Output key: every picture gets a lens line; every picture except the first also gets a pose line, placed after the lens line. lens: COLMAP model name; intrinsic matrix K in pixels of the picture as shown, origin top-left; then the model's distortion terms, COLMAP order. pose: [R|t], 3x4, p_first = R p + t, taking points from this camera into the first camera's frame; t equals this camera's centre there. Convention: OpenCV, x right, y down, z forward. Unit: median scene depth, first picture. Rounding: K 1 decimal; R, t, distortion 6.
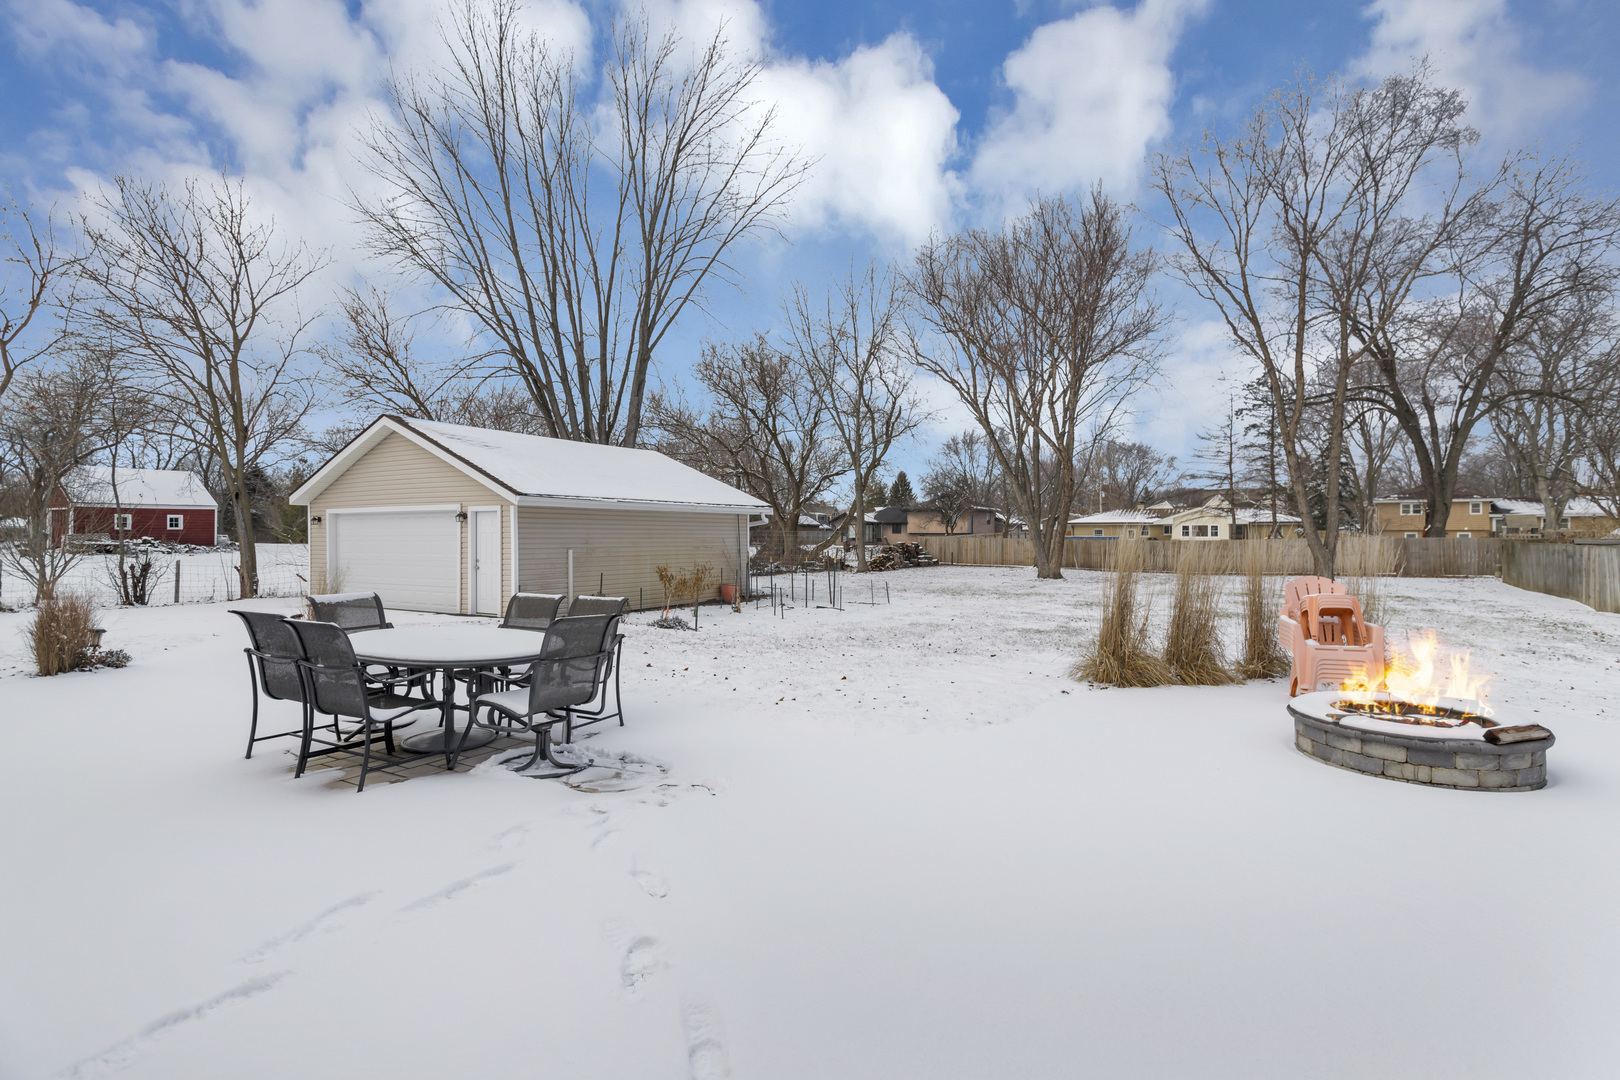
lens RADIAL K [[776.4, 0, 839.3], [0, 776.4, 535.1], [0, 0, 1]] dist [0.012149, 0.000989]
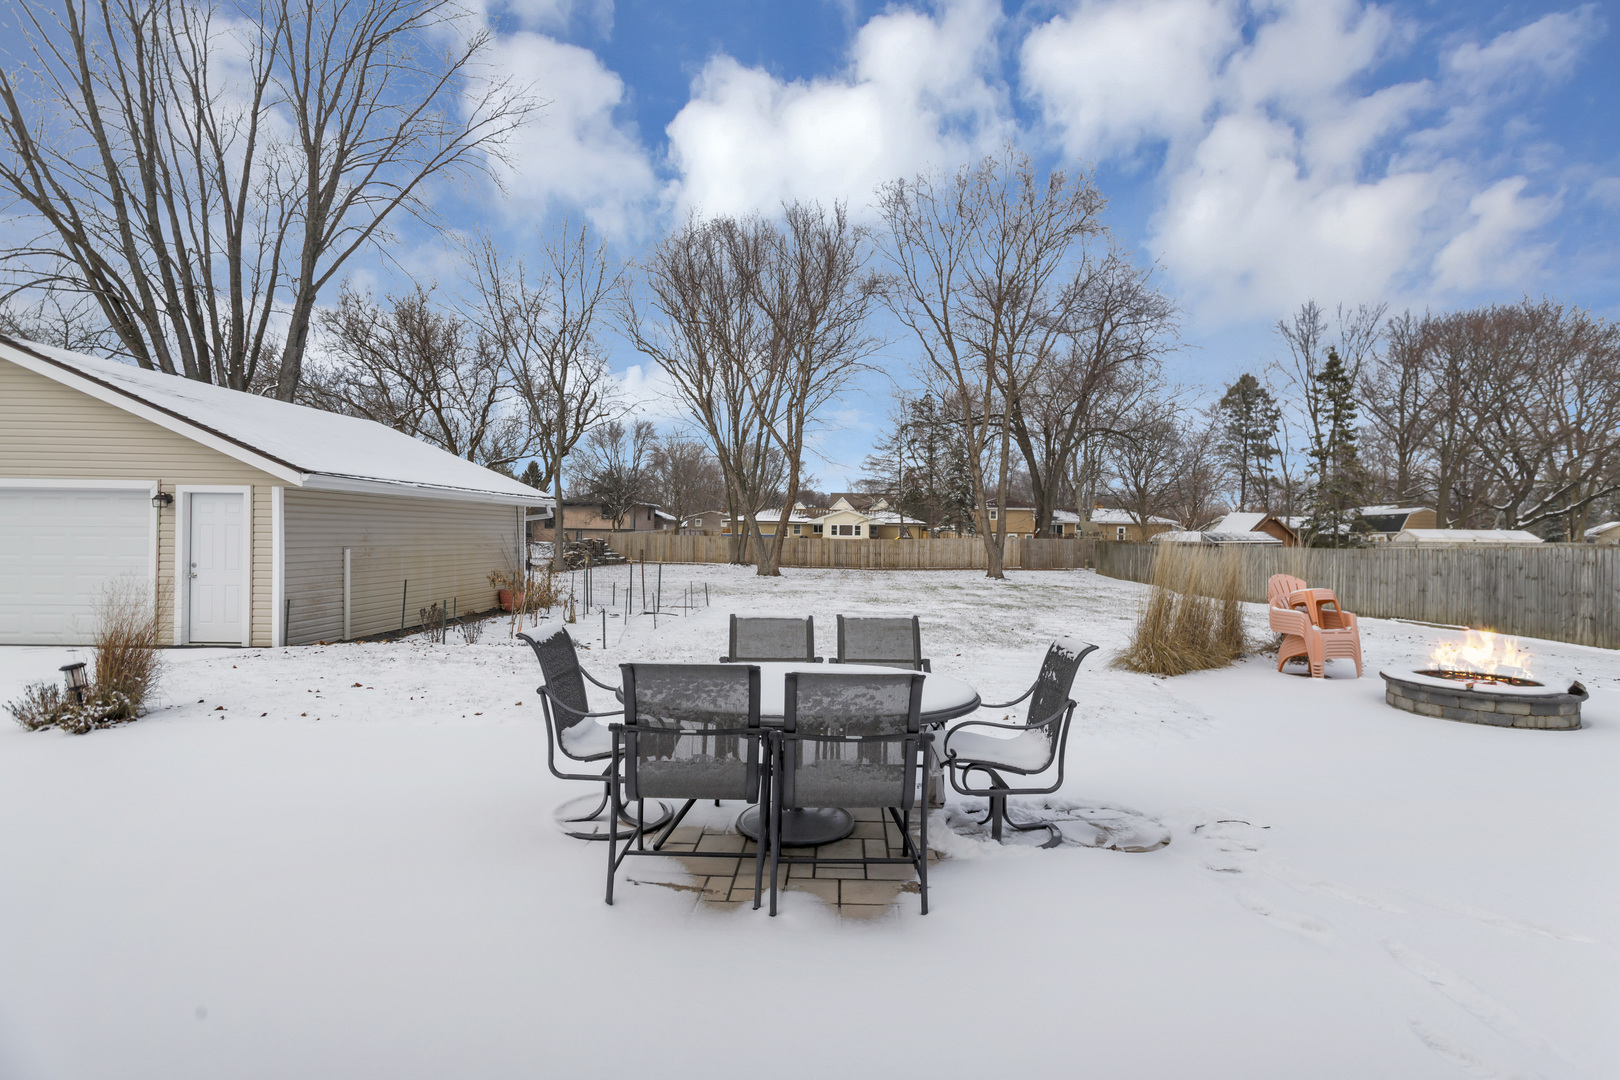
lens RADIAL K [[776.4, 0, 839.3], [0, 776.4, 535.1], [0, 0, 1]] dist [0.012149, 0.000989]
pose [[0.873502, 0.010147, 0.486715, -0.159212], [-0.012646, 0.999918, 0.001849, -0.000930], [-0.486657, -0.007770, 0.873559, 0.066063]]
